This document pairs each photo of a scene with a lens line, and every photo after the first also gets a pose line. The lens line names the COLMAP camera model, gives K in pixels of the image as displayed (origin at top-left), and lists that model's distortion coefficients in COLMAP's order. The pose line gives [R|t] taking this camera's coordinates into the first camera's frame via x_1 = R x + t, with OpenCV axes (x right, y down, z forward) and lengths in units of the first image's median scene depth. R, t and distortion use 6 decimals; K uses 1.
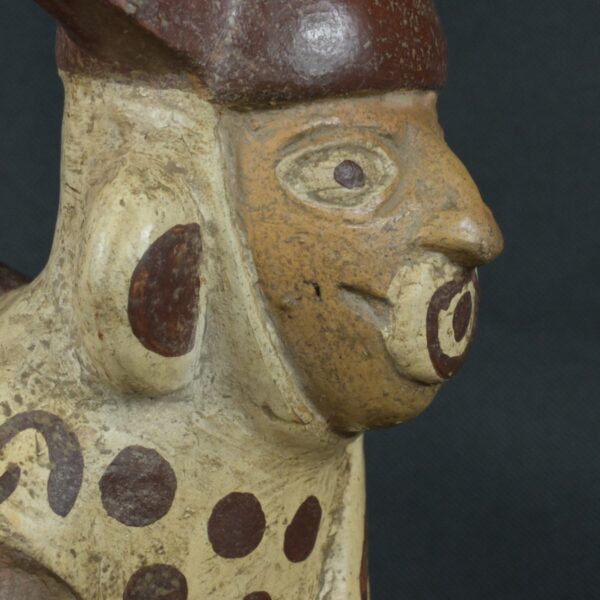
lens RADIAL K [[1956.5, 0, 300.9], [0, 1956.5, 298.3], [0, 0, 1]] dist [0.021821, 0.000000]
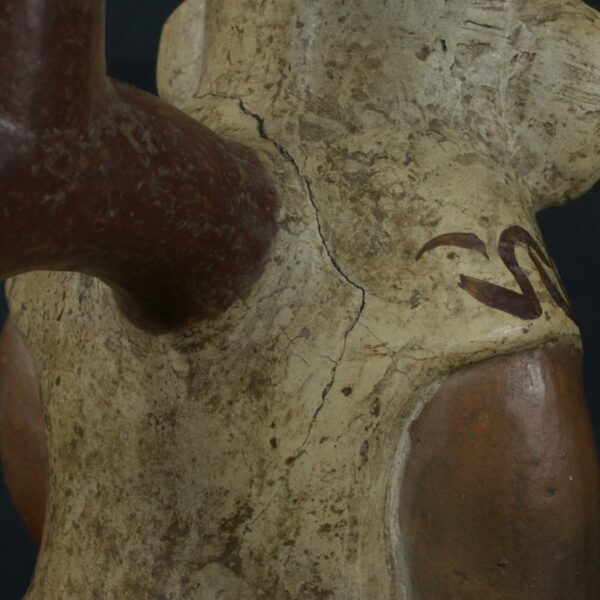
lens RADIAL K [[1956.5, 0, 300.9], [0, 1956.5, 300.7], [0, 0, 1]] dist [0.021821, 0.000000]
pose [[0.108734, -0.186906, 0.976342, -1.186375], [0.058123, 0.981680, 0.181455, -0.108859], [-0.992370, 0.037017, 0.117606, 1.001070]]
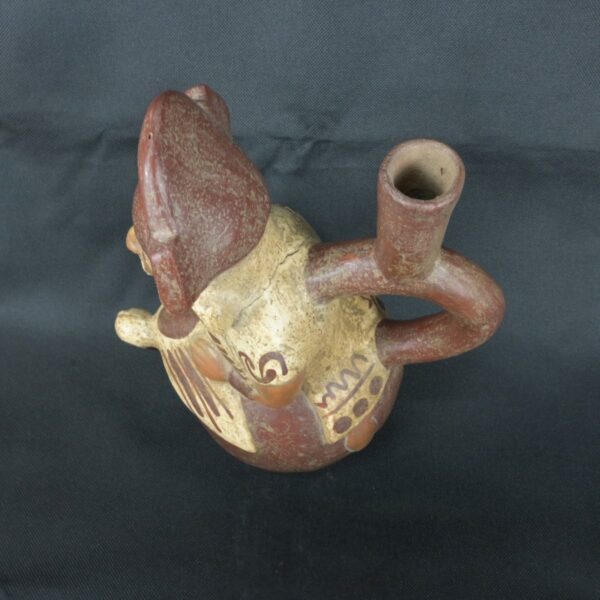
lens RADIAL K [[615.5, 0, 301.5], [0, 615.5, 299.9], [0, 0, 1]] dist [-0.004735, 0.000000]
pose [[-0.902772, 0.400726, -0.156274, 0.038439], [0.007202, 0.377360, 0.926039, -0.950152], [0.430059, 0.834876, -0.343556, 1.575442]]
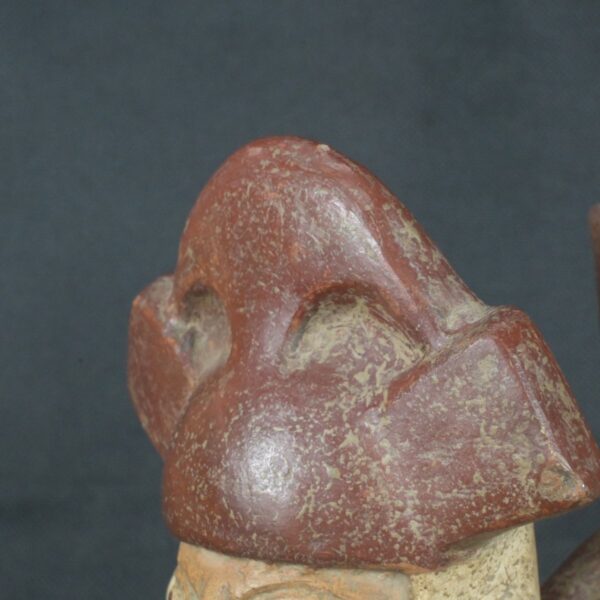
lens RADIAL K [[1956.5, 0, 298.8], [0, 1956.5, 301.6], [0, 0, 1]] dist [0.021821, 0.000000]
pose [[-0.294348, 0.183211, -0.937973, 1.023410], [-0.011957, 0.980670, 0.195303, -0.452364], [0.955623, 0.068702, -0.286468, 1.362674]]
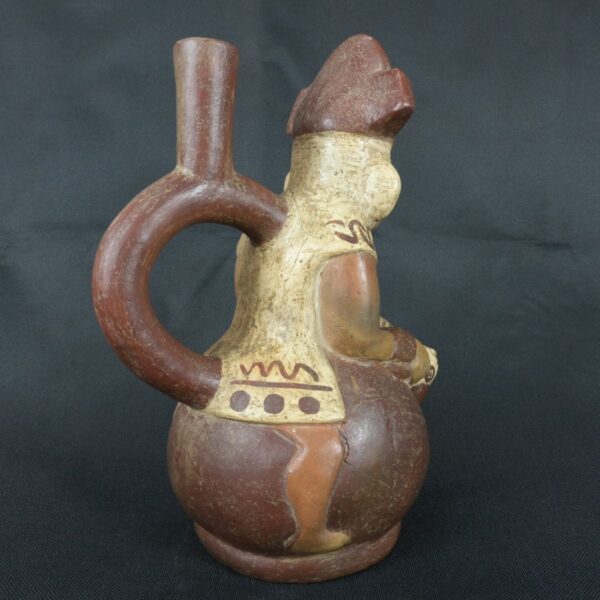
lens RADIAL K [[615.5, 0, 299.7], [0, 615.5, 297.9], [0, 0, 1]] dist [-0.004735, 0.000000]
pose [[0.377610, -0.115722, 0.918705, -1.268539], [0.047645, 0.993274, 0.105532, 0.063831], [-0.924738, 0.003922, 0.380584, 0.670850]]
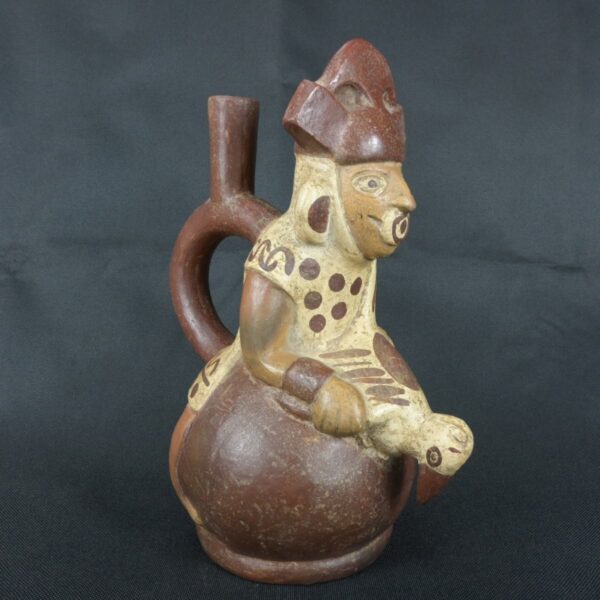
lens RADIAL K [[615.5, 0, 299.9], [0, 615.5, 299.7], [0, 0, 1]] dist [-0.004735, 0.000000]
pose [[0.987984, 0.062682, -0.141272, 0.064775], [-0.050971, 0.995072, 0.085050, 0.056488], [0.145907, -0.076828, 0.986311, -0.136676]]
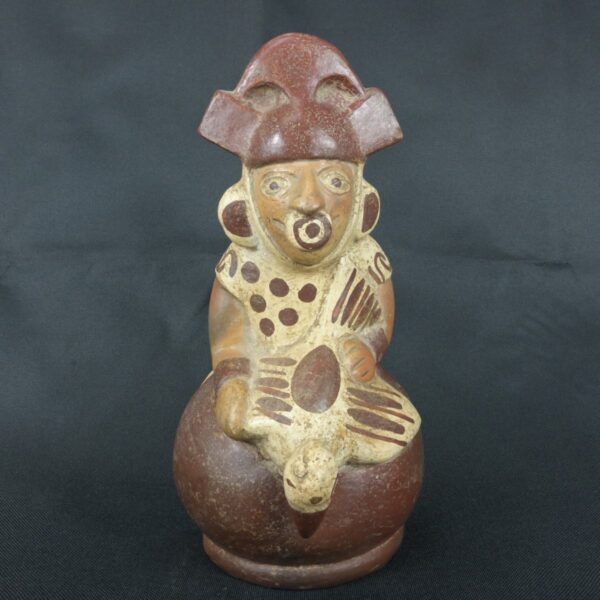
lens RADIAL K [[615.5, 0, 300.1], [0, 615.5, 299.9], [0, 0, 1]] dist [-0.004735, 0.000000]
pose [[0.571618, 0.136234, -0.809131, 0.925865], [-0.048246, 0.989994, 0.132602, -0.011312], [0.819100, -0.036760, 0.572471, 0.411452]]
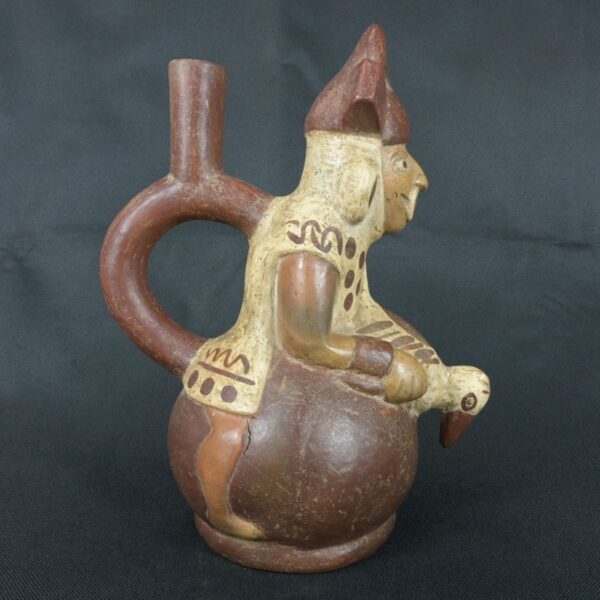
lens RADIAL K [[615.5, 0, 300.8], [0, 615.5, 298.8], [0, 0, 1]] dist [-0.004735, 0.000000]
pose [[0.872016, -0.049033, 0.487015, -0.736214], [0.004982, 0.995808, 0.091337, 0.085410], [-0.489452, -0.077221, 0.868605, 0.036476]]
